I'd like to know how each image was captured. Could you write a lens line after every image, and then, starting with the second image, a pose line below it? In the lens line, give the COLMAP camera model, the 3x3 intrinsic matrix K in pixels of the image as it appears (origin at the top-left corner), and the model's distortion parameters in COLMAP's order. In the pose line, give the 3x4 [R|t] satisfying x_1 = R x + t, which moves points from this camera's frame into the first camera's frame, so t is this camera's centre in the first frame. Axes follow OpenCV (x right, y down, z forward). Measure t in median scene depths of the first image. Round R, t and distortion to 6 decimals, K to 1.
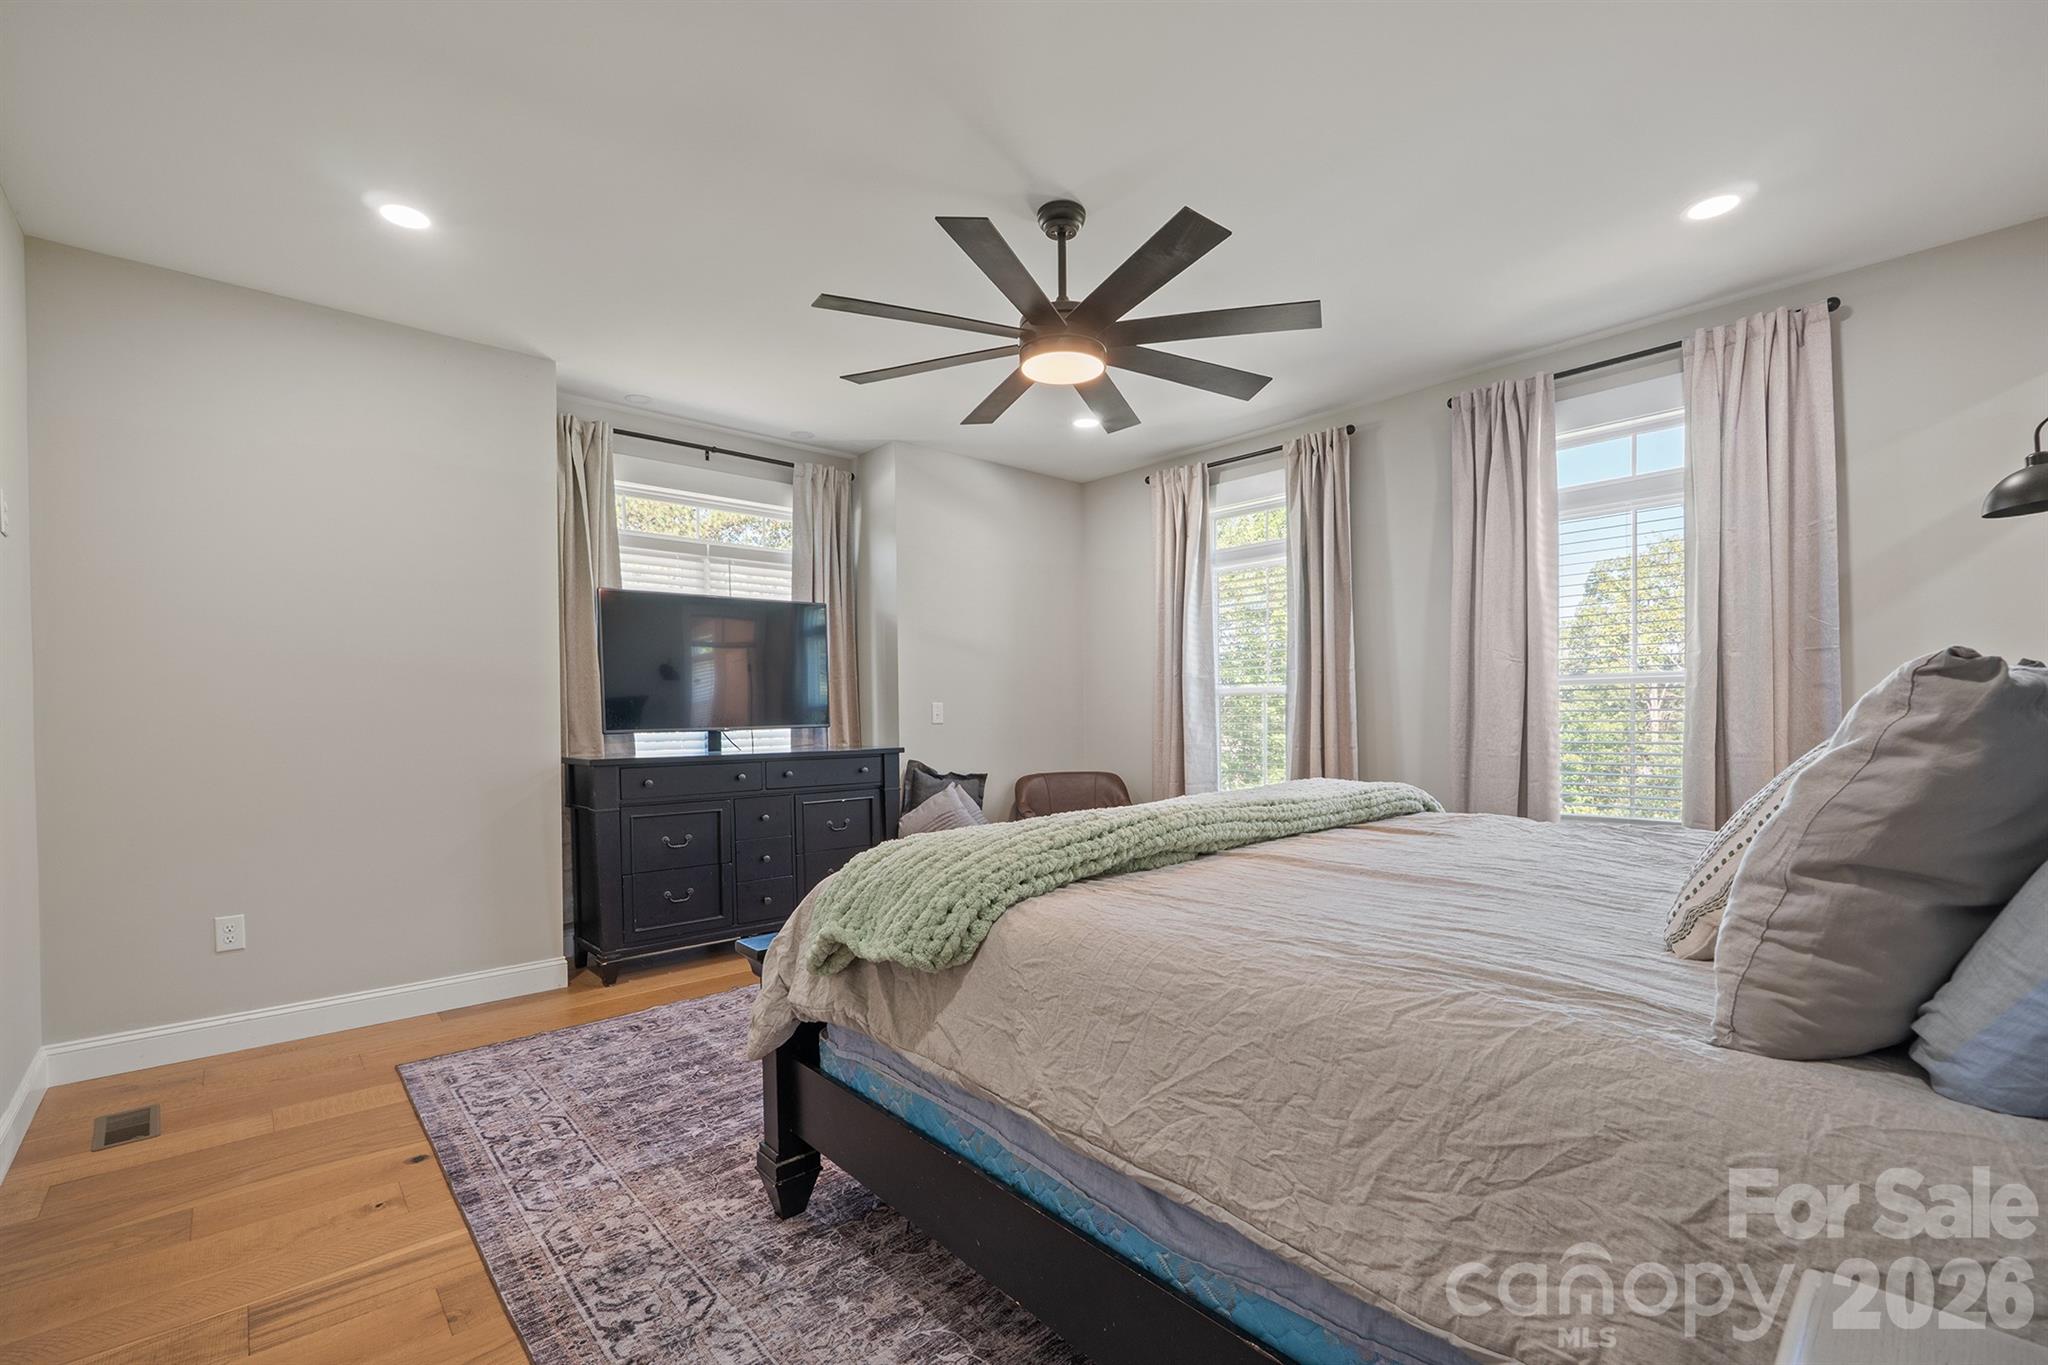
lens RADIAL K [[878.7, 0, 1025.1], [0, 878.7, 738.9], [0, 0, 1]] dist [-0.010471, -0.000228]
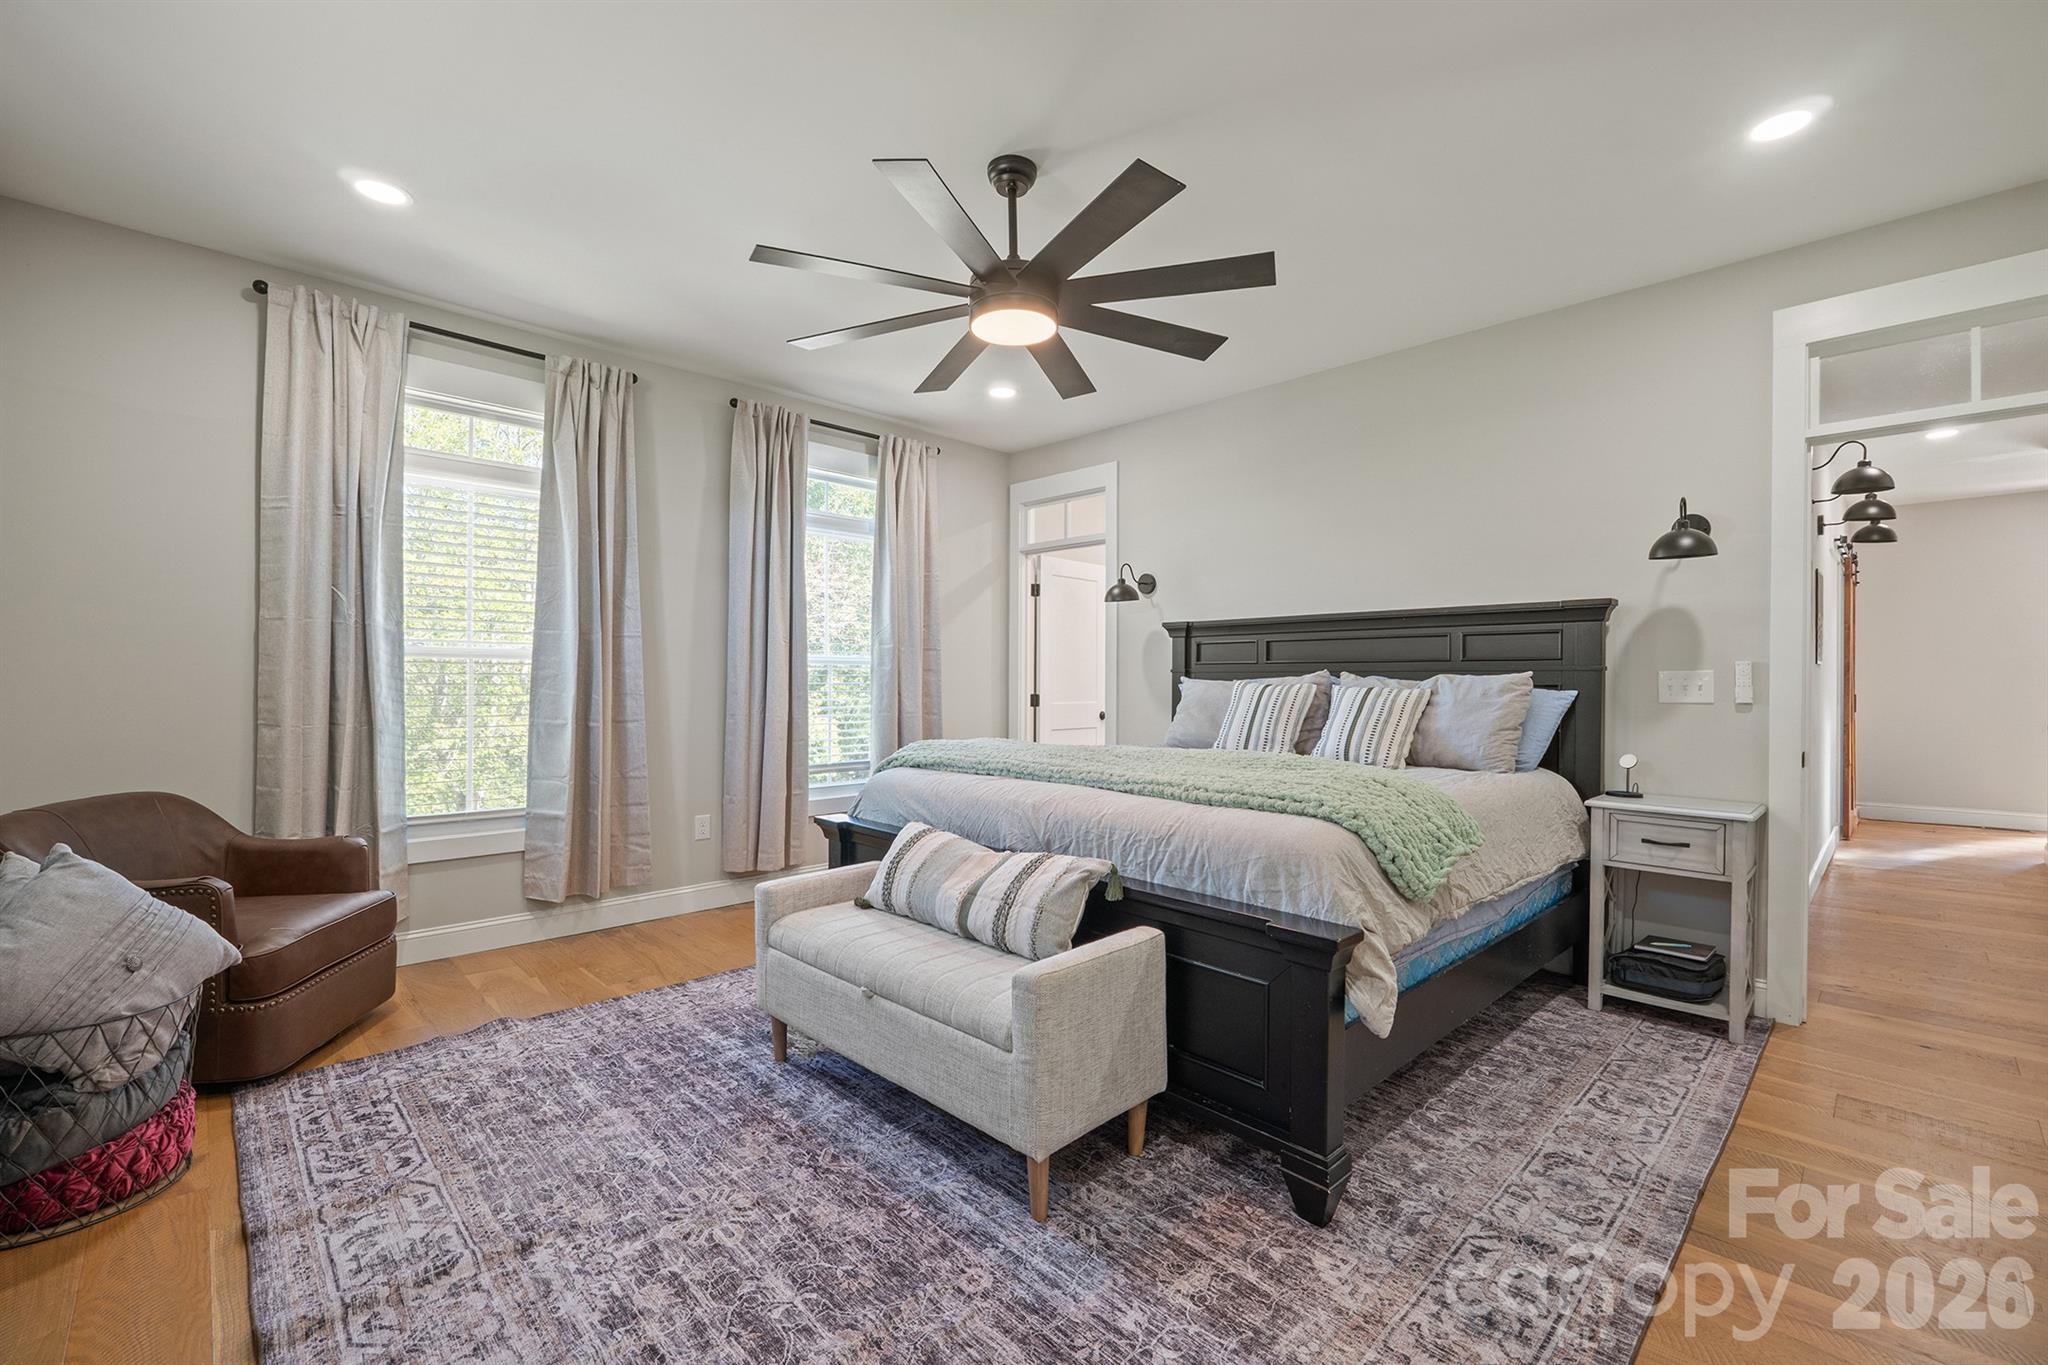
lens RADIAL K [[862.4, 0, 1027.0], [0, 862.4, 688.1], [0, 0, 1]] dist [-0.008050, -0.000246]
pose [[-0.041173, 0.008499, 0.999116, -0.912231], [0.022496, 0.999718, -0.007578, -0.015481], [-0.998899, 0.022164, -0.041352, 1.038772]]
